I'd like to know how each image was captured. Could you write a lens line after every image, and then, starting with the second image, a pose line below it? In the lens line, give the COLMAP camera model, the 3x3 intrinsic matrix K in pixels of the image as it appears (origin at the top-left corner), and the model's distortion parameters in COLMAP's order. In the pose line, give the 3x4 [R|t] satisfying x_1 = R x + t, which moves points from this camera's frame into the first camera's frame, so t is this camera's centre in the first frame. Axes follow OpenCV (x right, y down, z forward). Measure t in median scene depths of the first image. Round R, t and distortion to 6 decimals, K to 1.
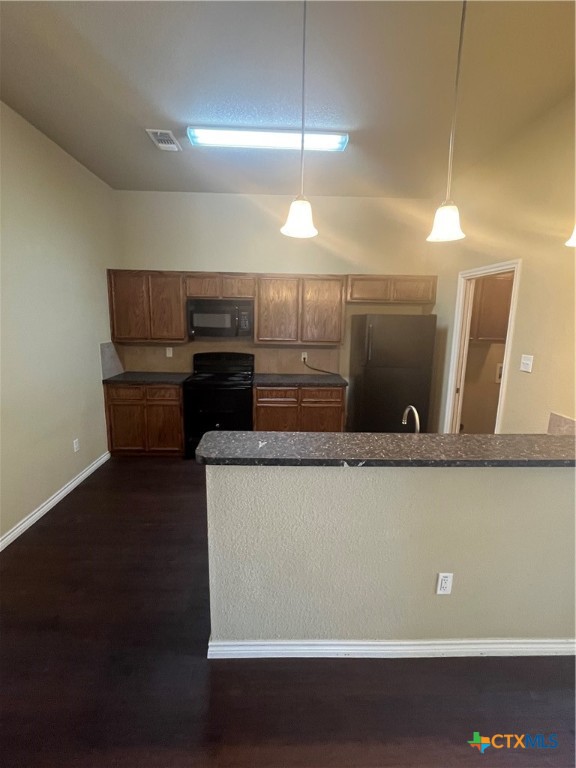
lens RADIAL K [[373.0, 0, 286.3], [0, 373.0, 381.8], [0, 0, 1]] dist [-0.000620, 0.000021]
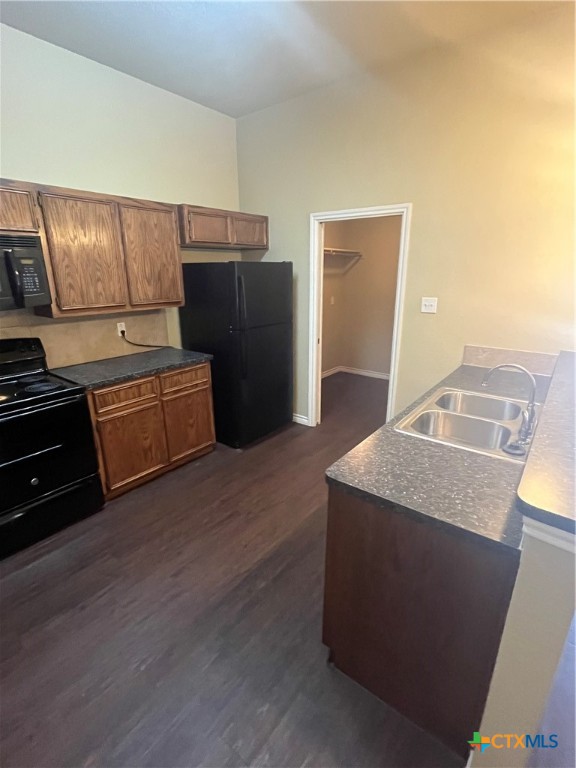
lens RADIAL K [[373.0, 0, 286.3], [0, 373.0, 381.8], [0, 0, 1]] dist [-0.000620, 0.000021]
pose [[0.637952, -0.242420, 0.730924, -0.303383], [0.151056, 0.970112, 0.189908, -0.064945], [-0.755115, -0.010742, 0.655504, 0.378835]]
